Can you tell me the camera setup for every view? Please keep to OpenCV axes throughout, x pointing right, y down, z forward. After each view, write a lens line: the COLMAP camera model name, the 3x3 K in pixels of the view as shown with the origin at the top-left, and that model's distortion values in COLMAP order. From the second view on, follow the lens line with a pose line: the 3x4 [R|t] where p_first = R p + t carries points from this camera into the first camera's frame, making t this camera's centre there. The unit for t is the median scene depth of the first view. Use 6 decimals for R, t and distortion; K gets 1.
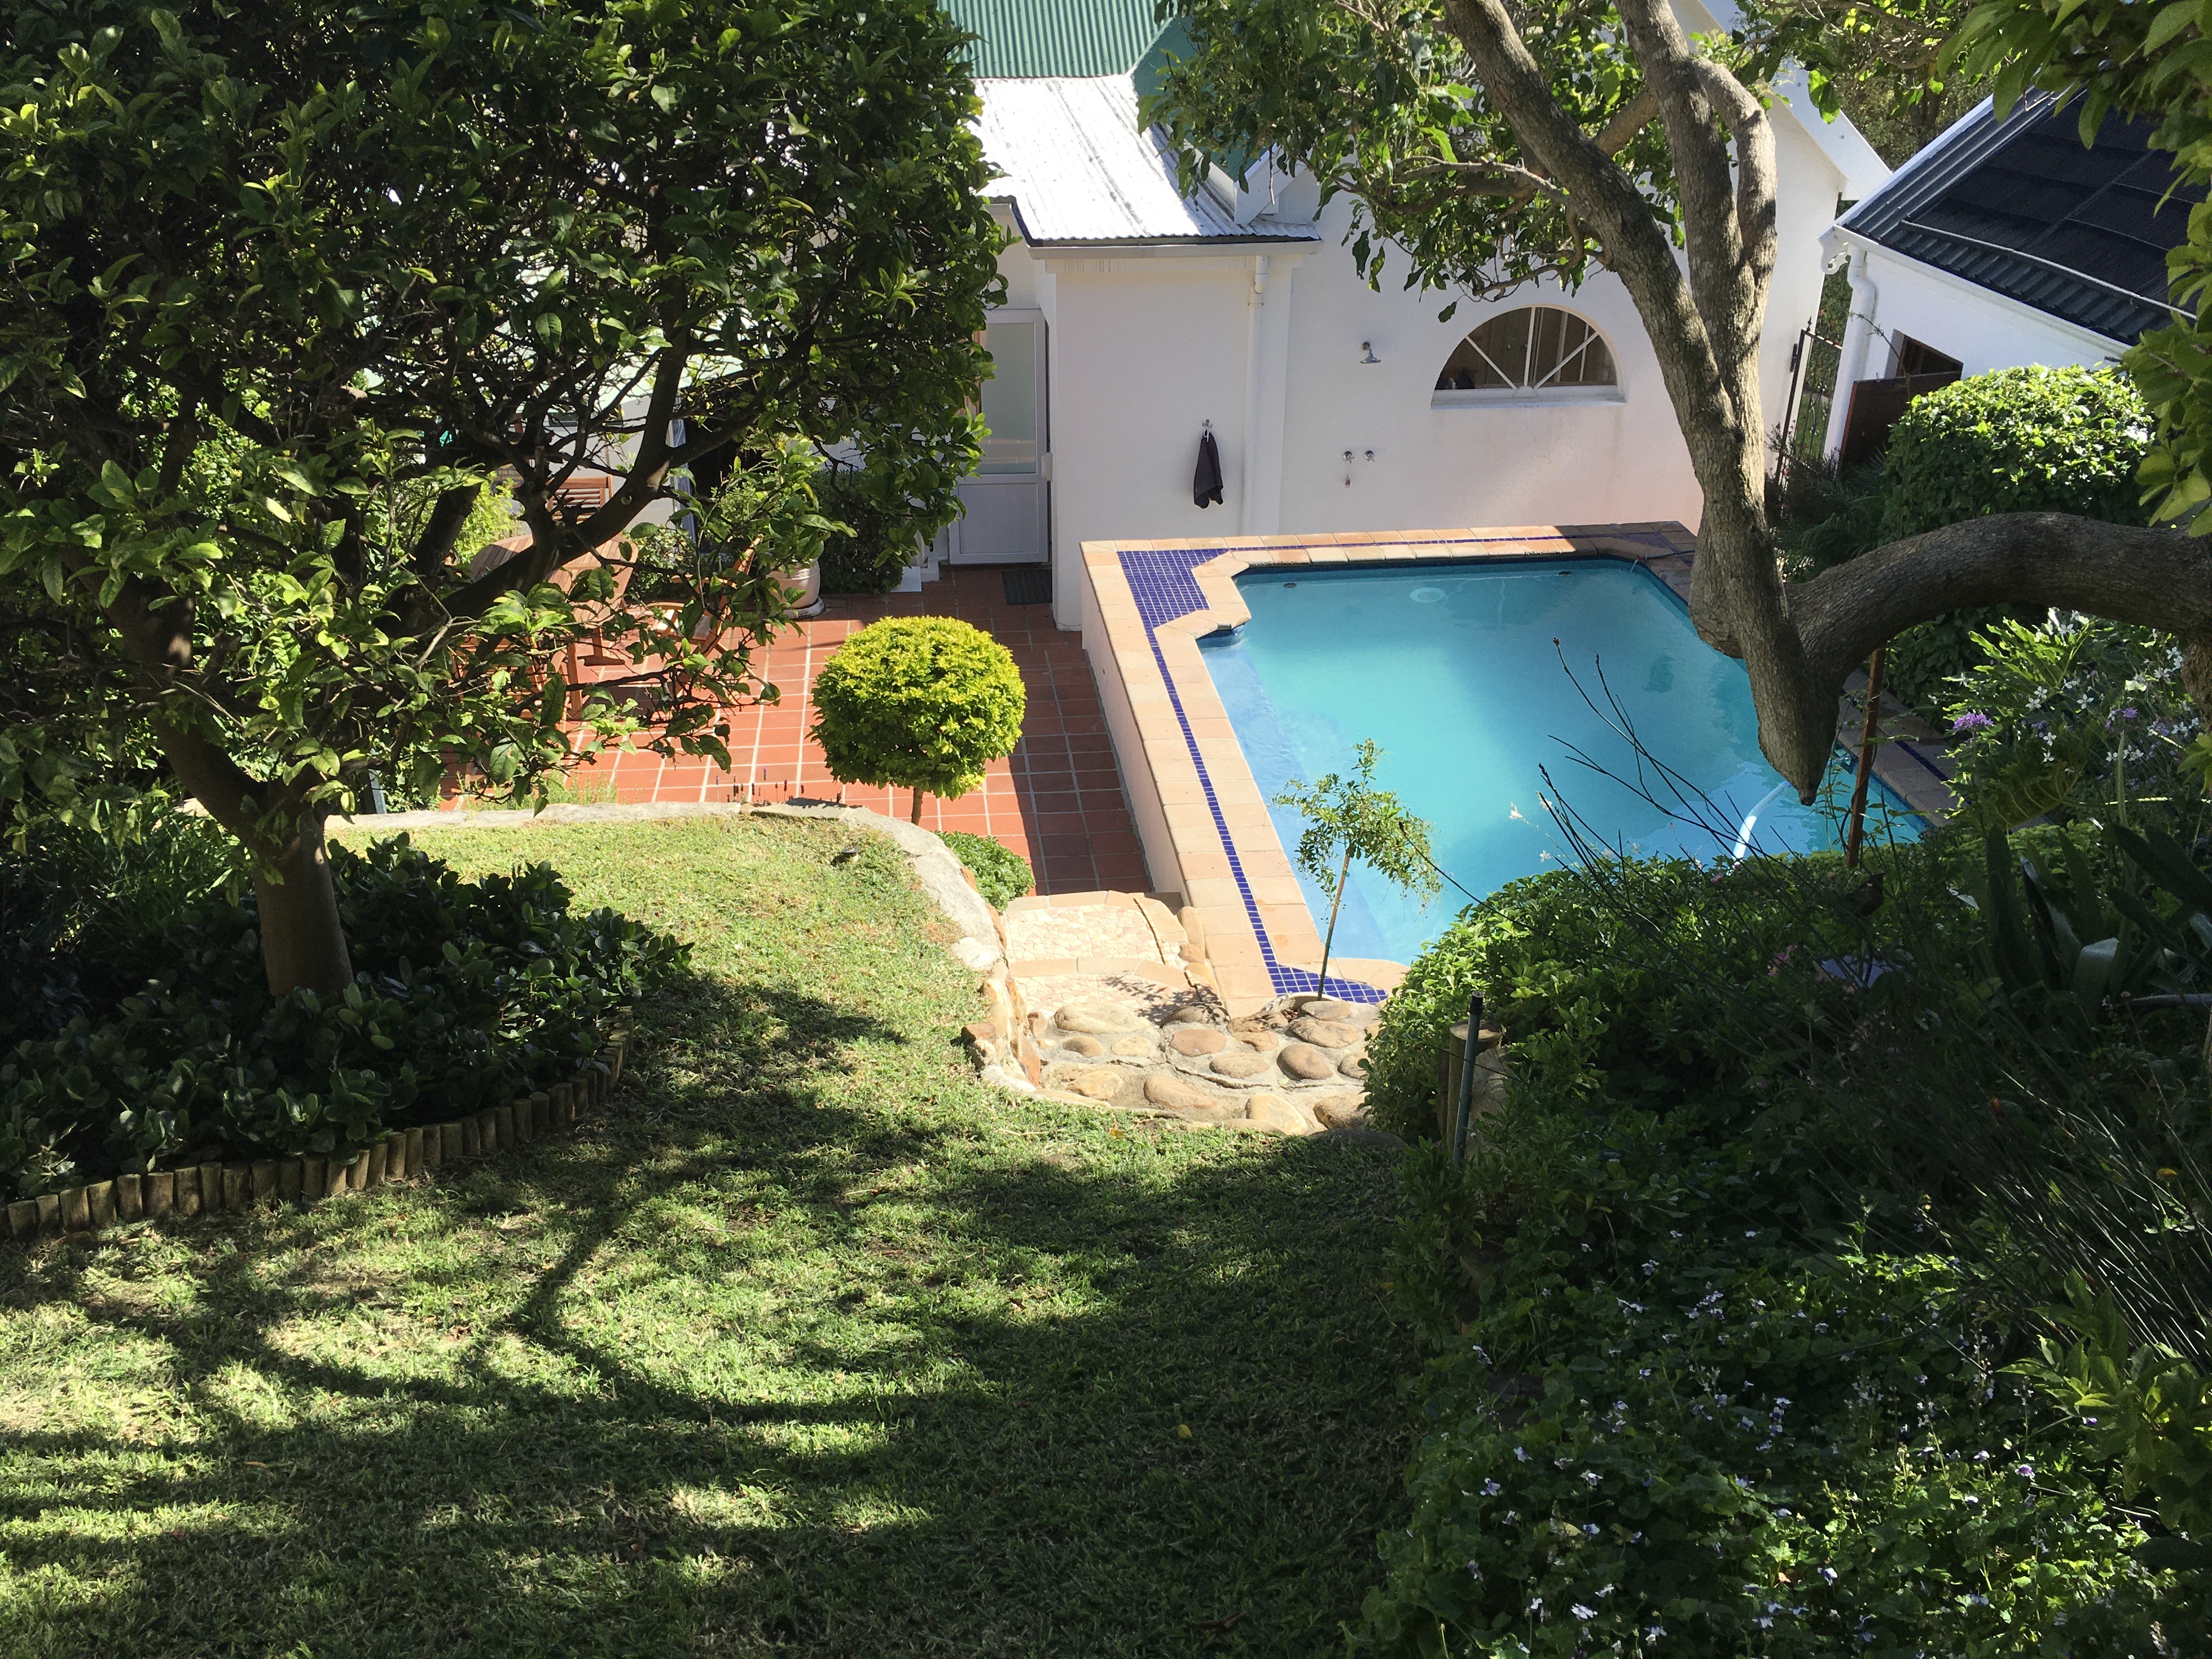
lens RADIAL K [[1861.7, 0, 1120.7], [0, 1861.7, 809.4], [0, 0, 1]] dist [0.056381, -0.073730]
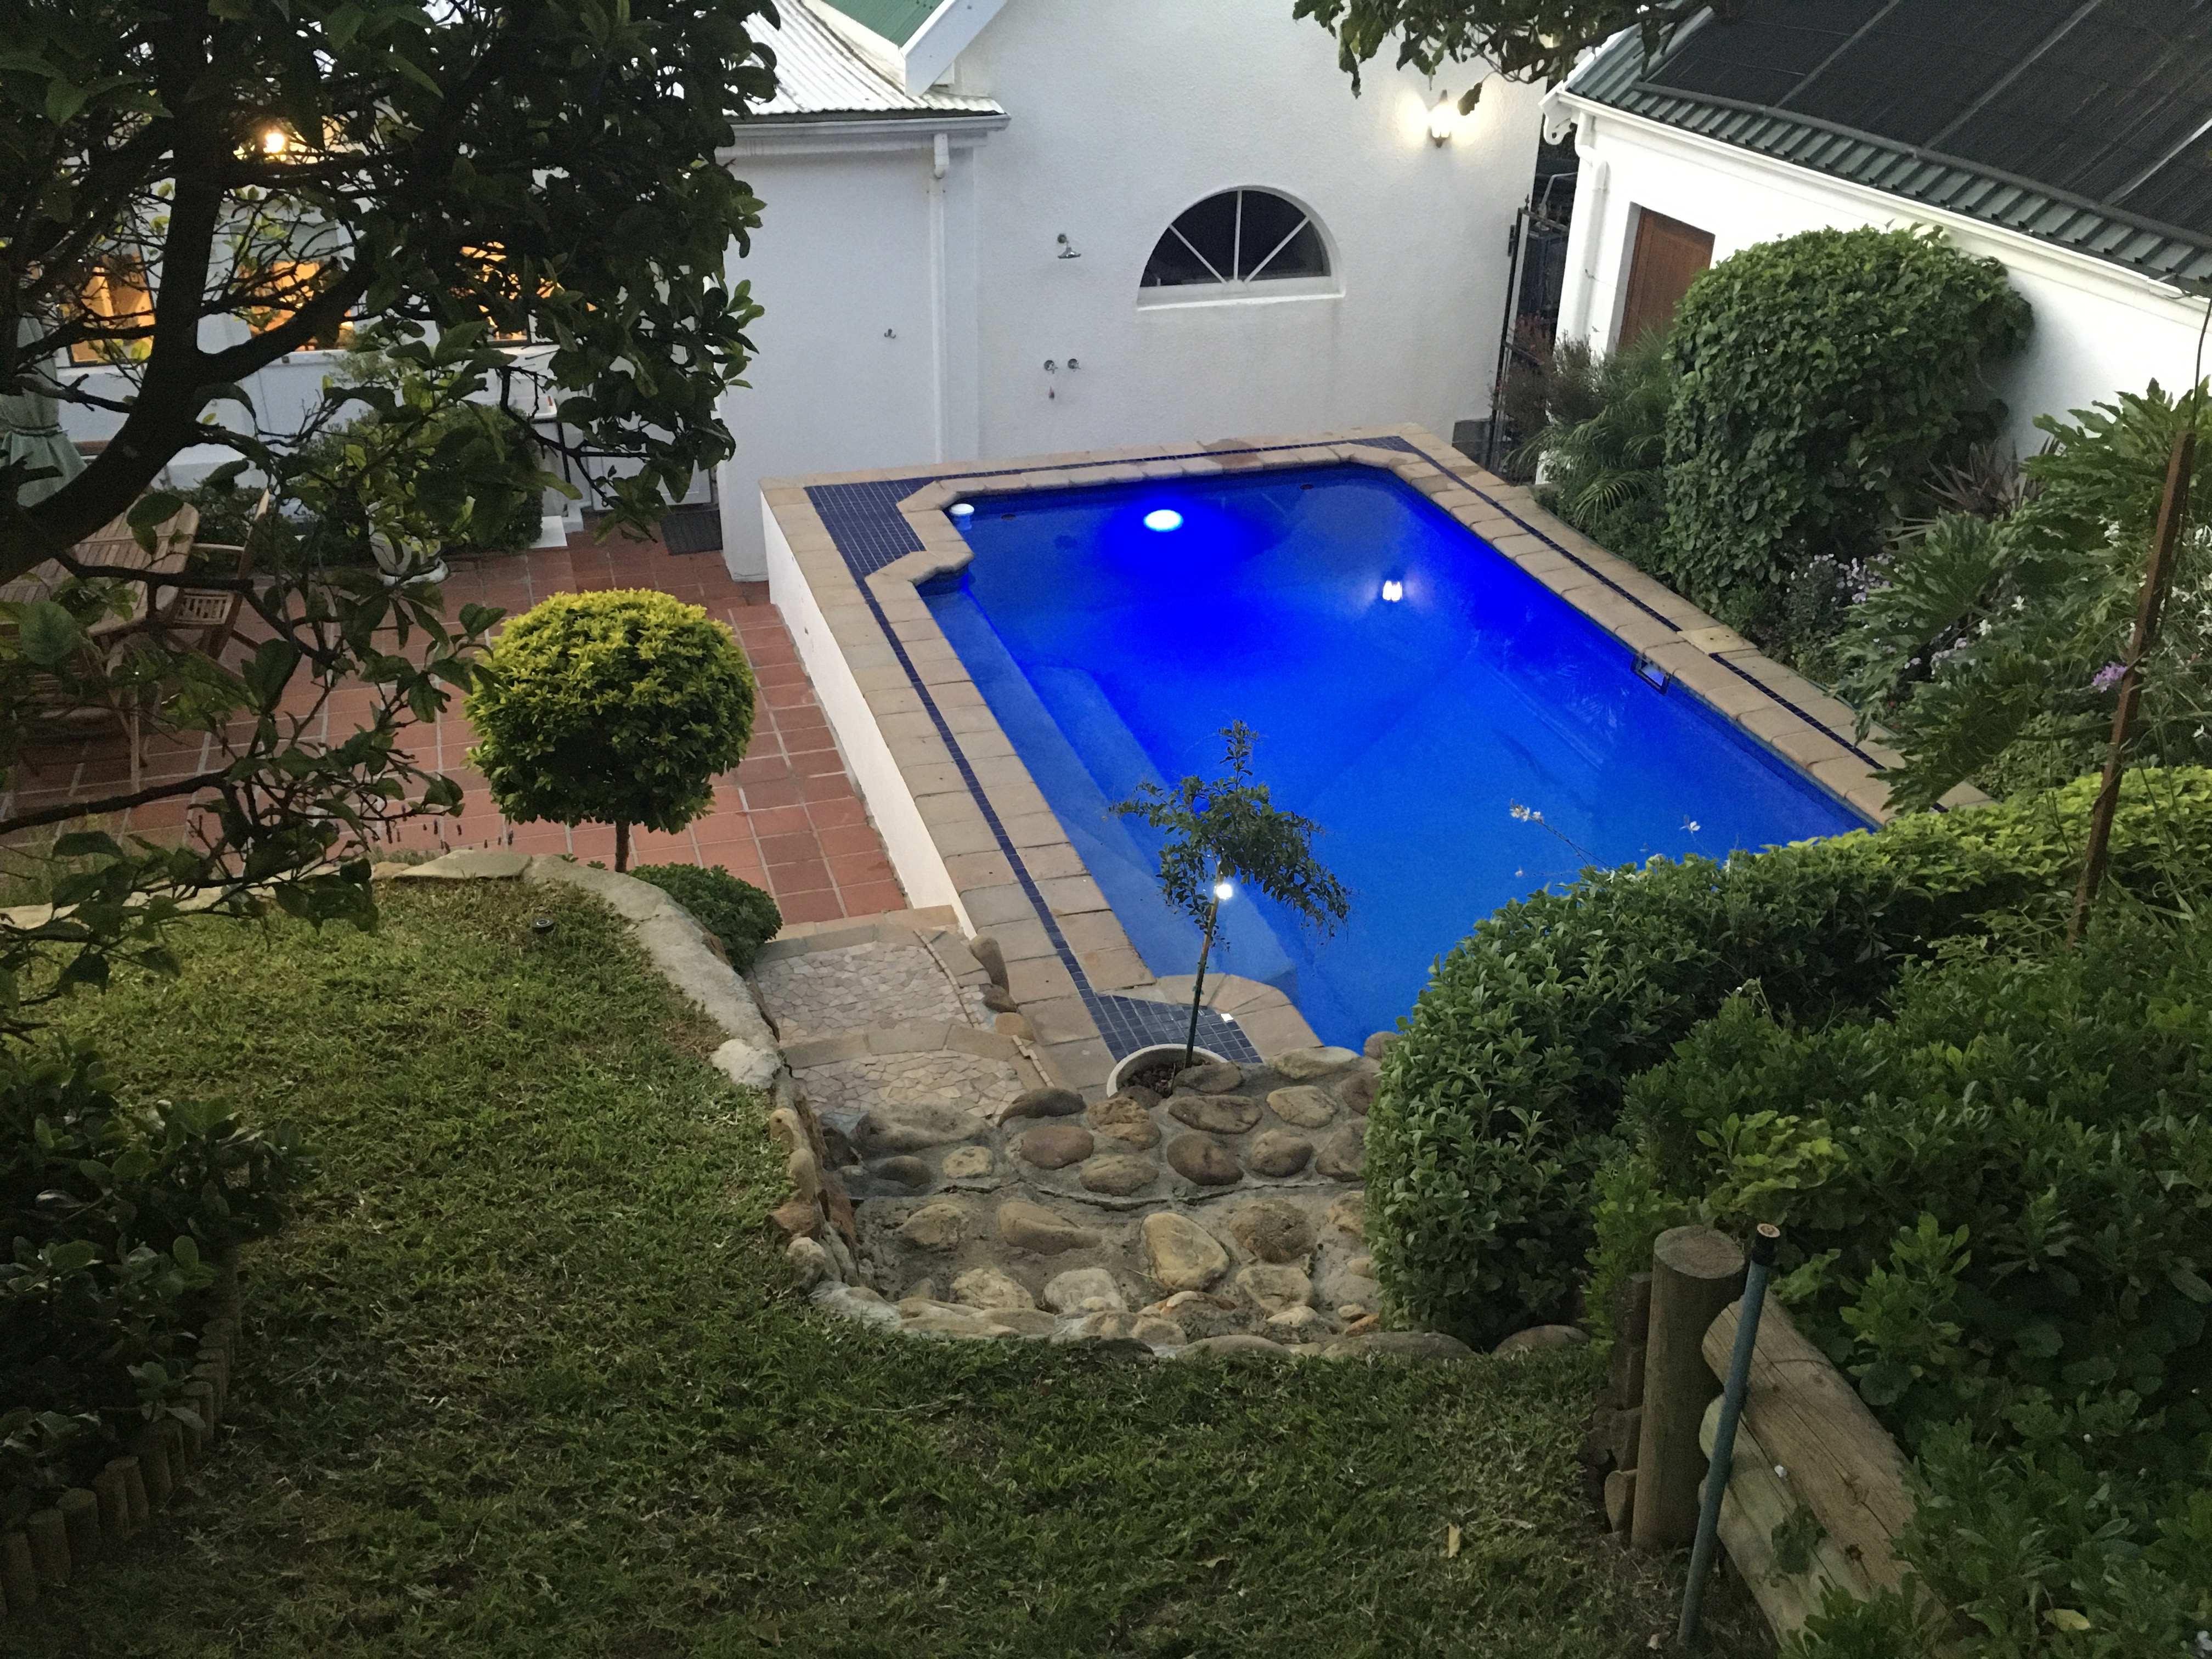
lens RADIAL K [[1861.7, 0, 1111.0], [0, 1861.7, 831.3], [0, 0, 1]] dist [0.056381, -0.073730]
pose [[0.980760, -0.084435, 0.176012, -0.029723], [0.075301, 0.995475, 0.057957, -0.021761], [-0.180110, -0.043588, 0.982680, 0.135214]]
